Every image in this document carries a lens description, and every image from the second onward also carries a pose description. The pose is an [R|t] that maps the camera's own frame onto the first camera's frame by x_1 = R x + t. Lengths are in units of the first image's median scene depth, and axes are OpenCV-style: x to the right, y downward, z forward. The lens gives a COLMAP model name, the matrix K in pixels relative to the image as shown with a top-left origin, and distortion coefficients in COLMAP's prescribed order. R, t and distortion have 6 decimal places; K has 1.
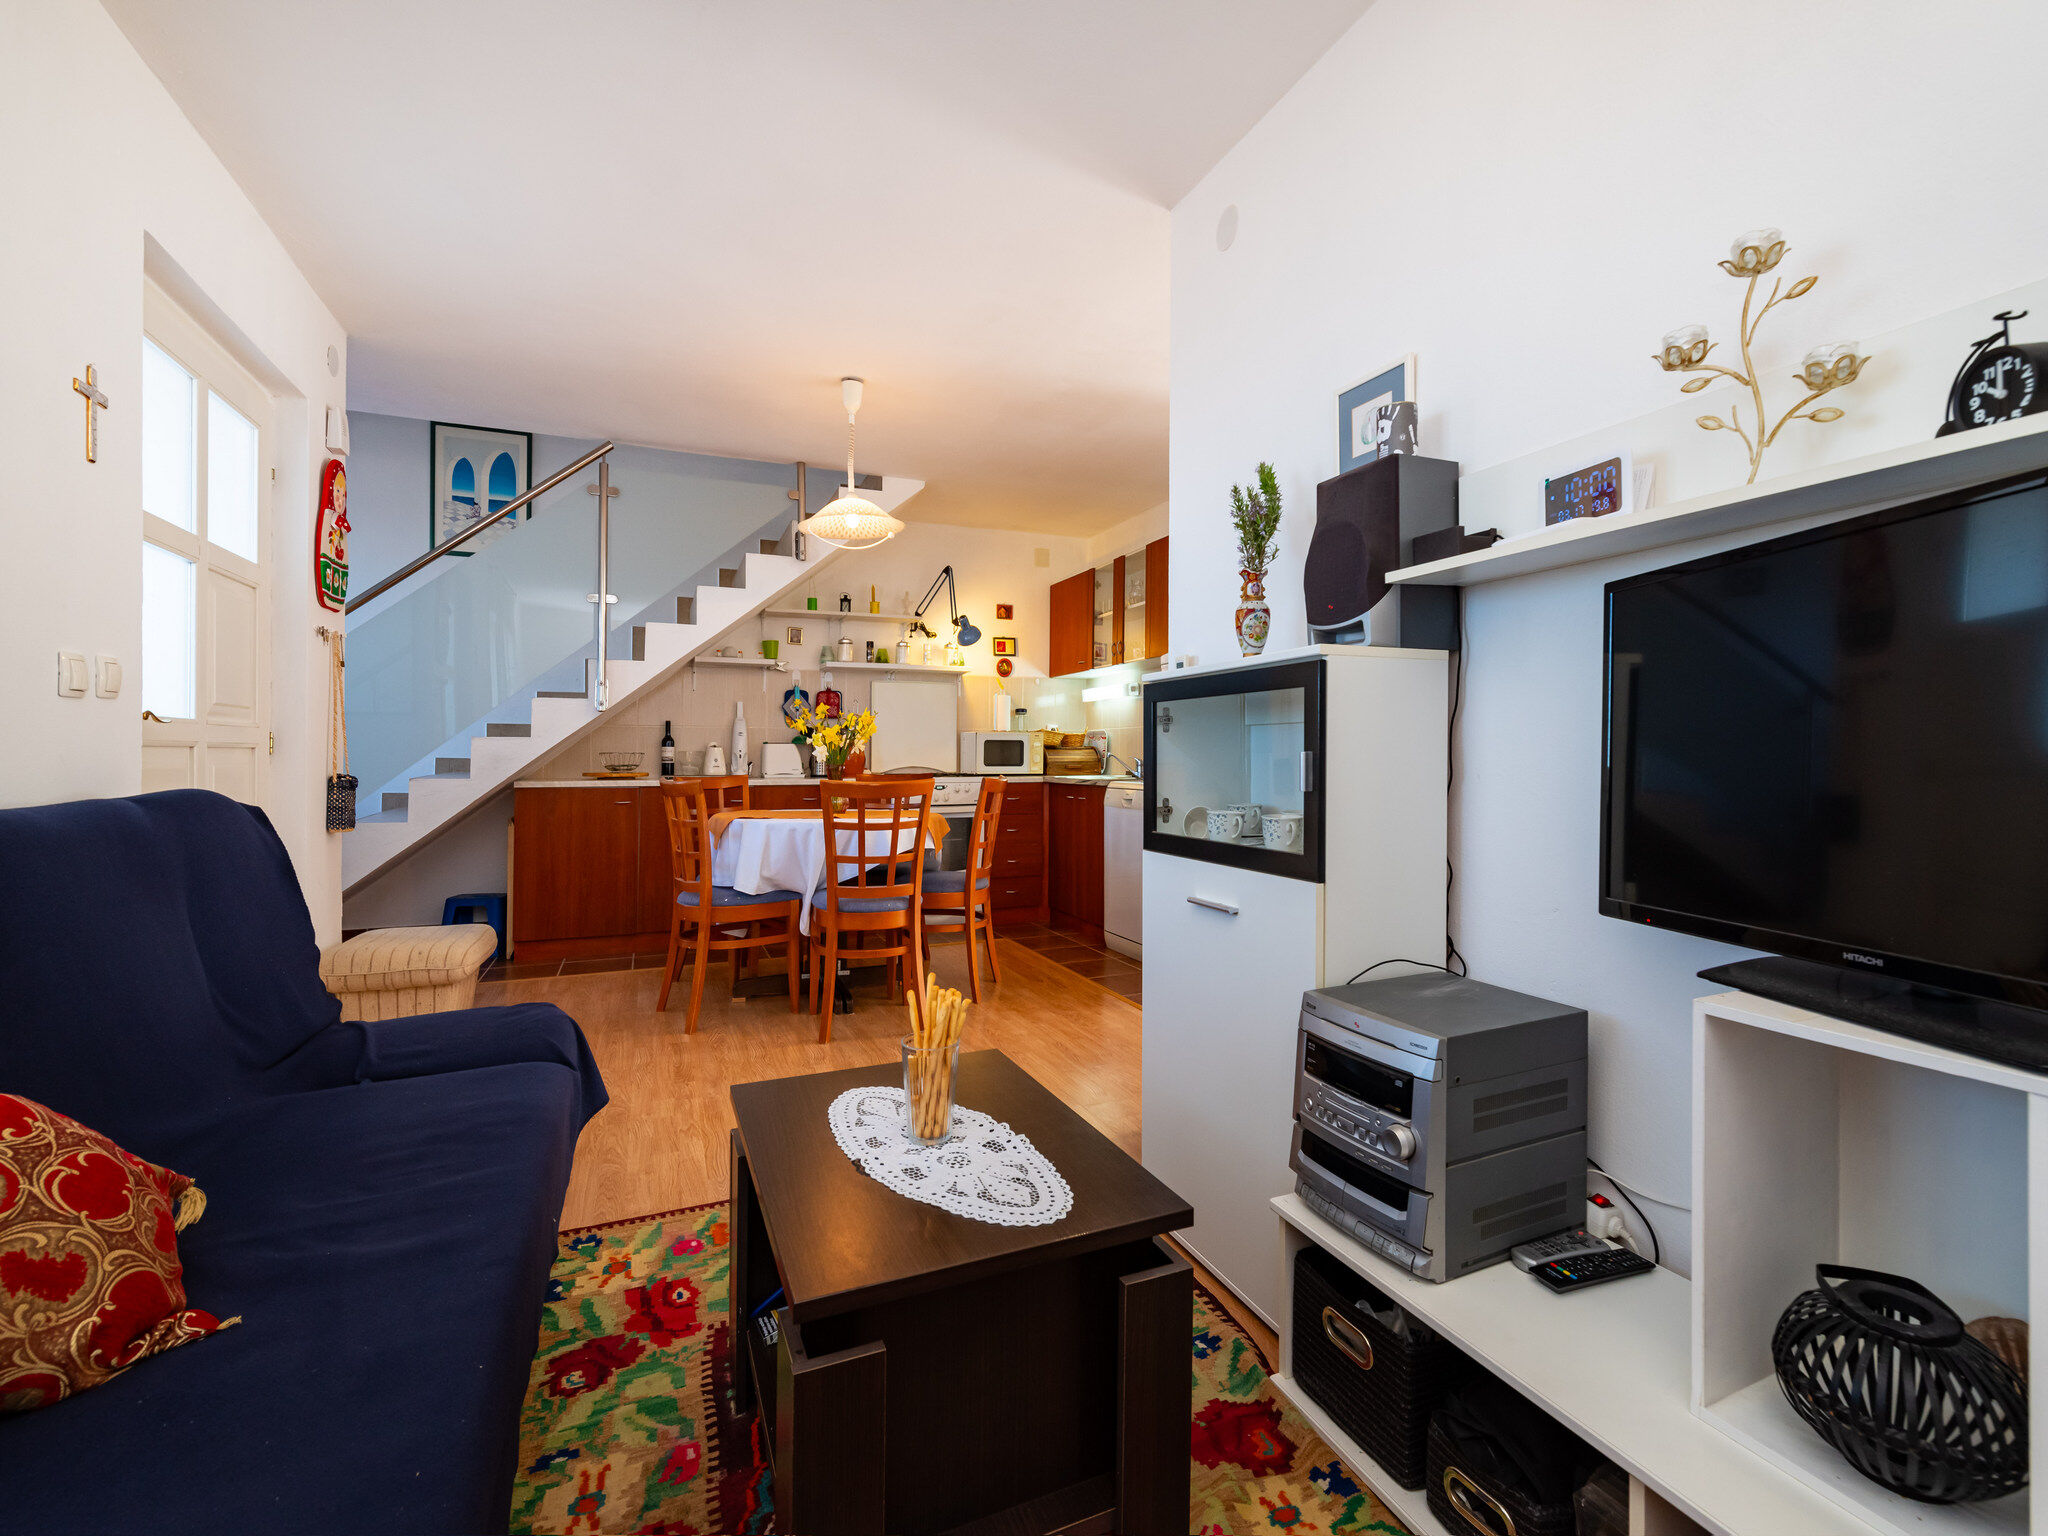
lens RADIAL K [[895.9, 0, 1062.7], [0, 895.9, 717.8], [0, 0, 1]] dist [-0.001022, 0.000580]
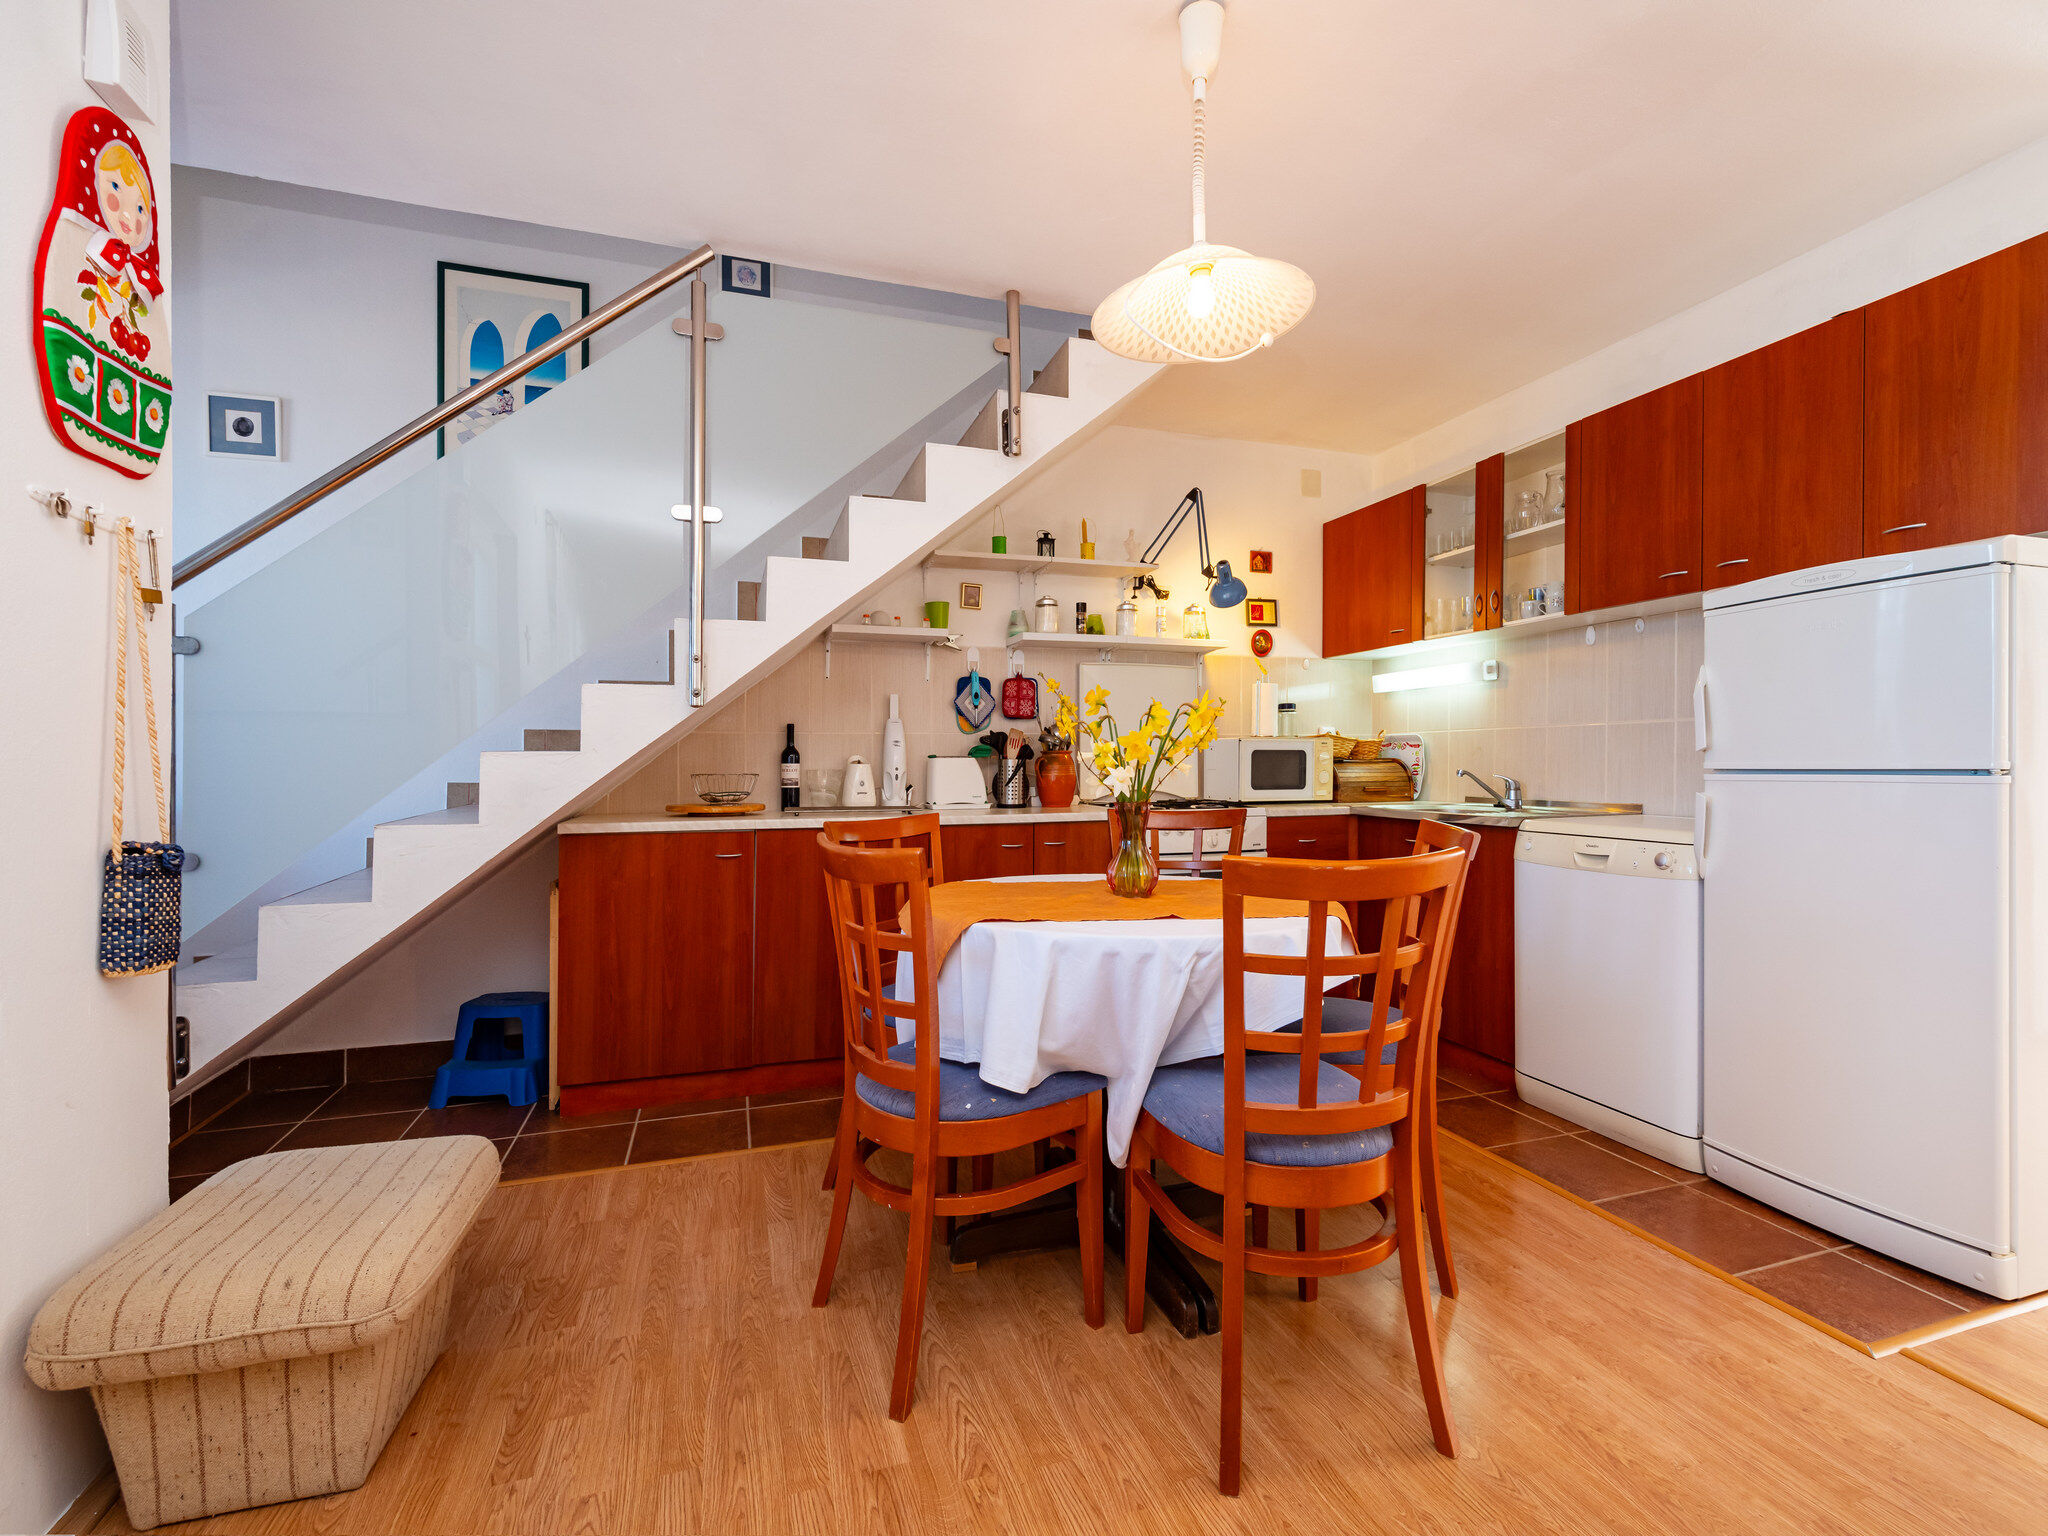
lens RADIAL K [[895.9, 0, 1060.9], [0, 895.9, 716.8], [0, 0, 1]] dist [-0.001022, 0.000580]
pose [[0.997085, -0.008134, -0.075858, -0.186592], [0.007537, 0.999938, -0.008154, 0.004793], [0.075919, 0.007558, 0.997085, 0.347665]]
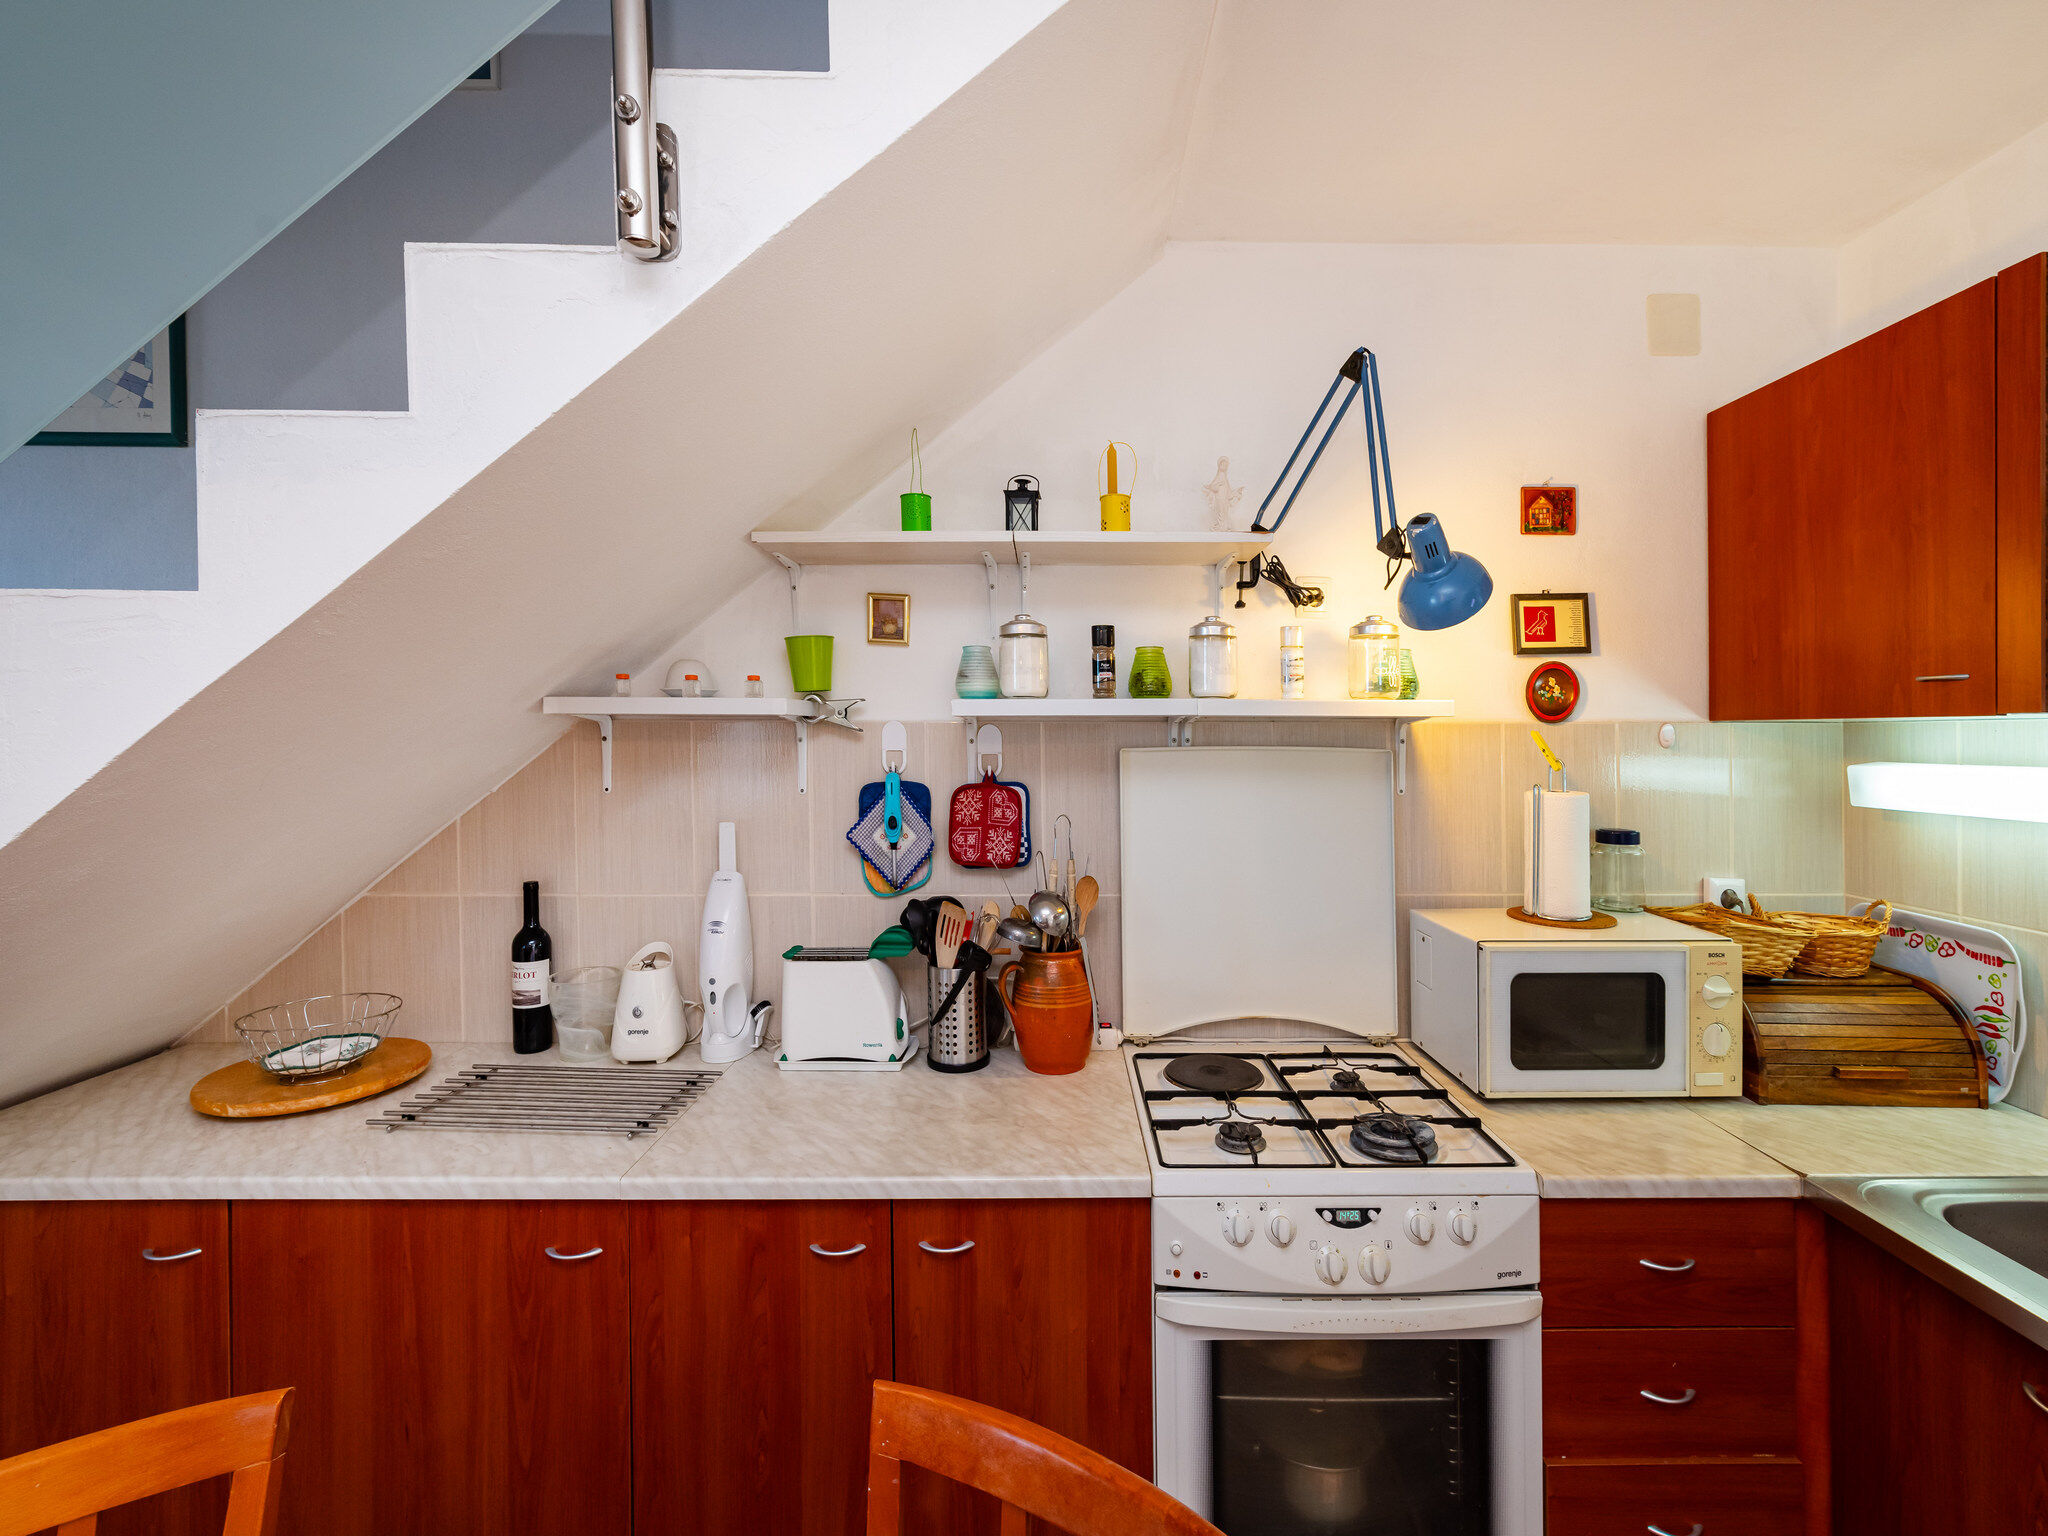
lens RADIAL K [[895.9, 0, 1111.5], [0, 895.9, 681.8], [0, 0, 1]] dist [-0.001022, 0.000580]
pose [[0.928237, -0.017731, -0.371566, -0.102174], [0.012772, 0.999794, -0.015801, -0.063633], [0.371770, 0.009921, 0.928272, 0.742470]]
